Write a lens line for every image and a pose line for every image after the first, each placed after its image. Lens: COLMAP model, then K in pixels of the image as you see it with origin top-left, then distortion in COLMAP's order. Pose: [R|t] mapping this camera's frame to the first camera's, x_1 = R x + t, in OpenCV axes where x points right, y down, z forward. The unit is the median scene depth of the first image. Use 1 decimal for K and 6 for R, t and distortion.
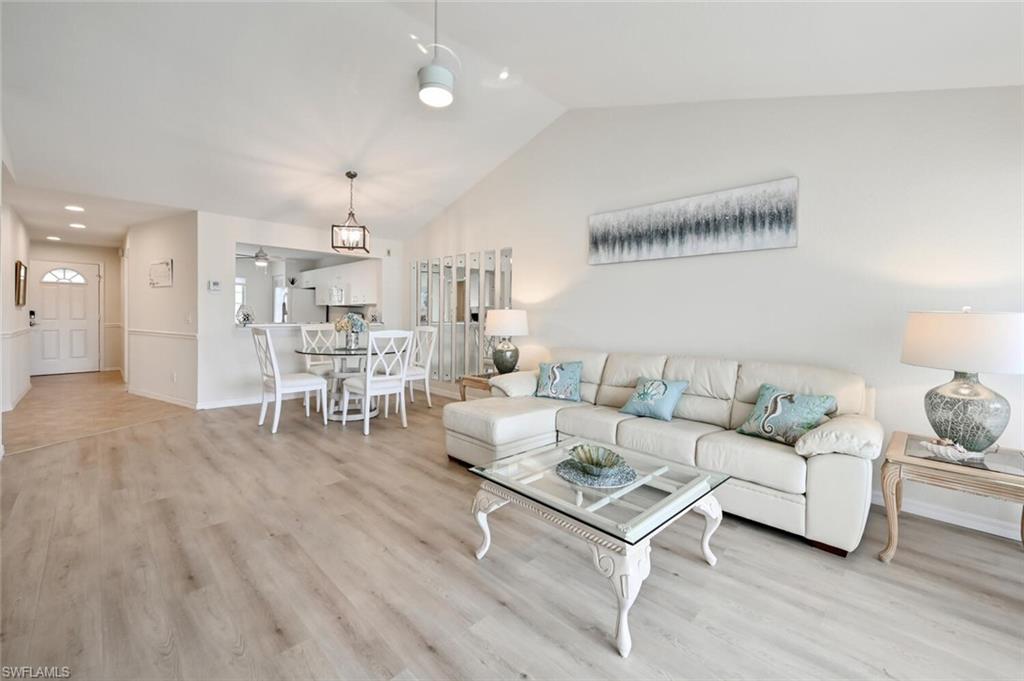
lens RADIAL K [[431.5, 0, 505.2], [0, 431.5, 325.0], [0, 0, 1]] dist [-0.000461, -0.000036]
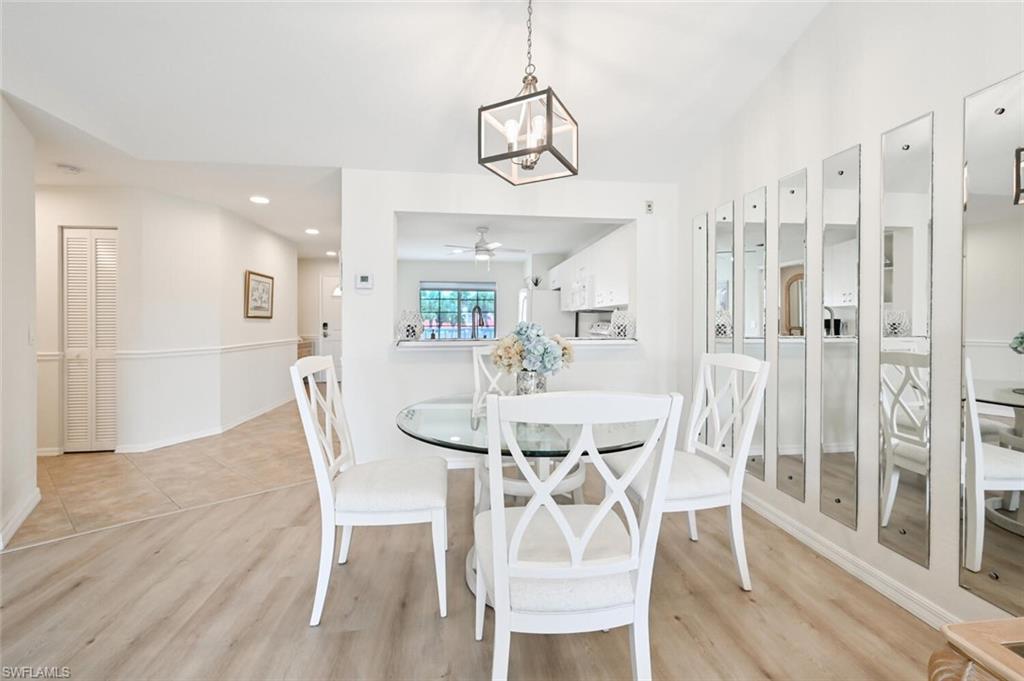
lens RADIAL K [[431.5, 0, 505.2], [0, 431.5, 325.0], [0, 0, 1]] dist [-0.000461, -0.000036]
pose [[0.797699, -0.006982, -0.603016, -0.098867], [-0.004286, 0.999842, -0.017246, -0.013638], [0.603041, 0.016342, 0.797543, 0.505233]]
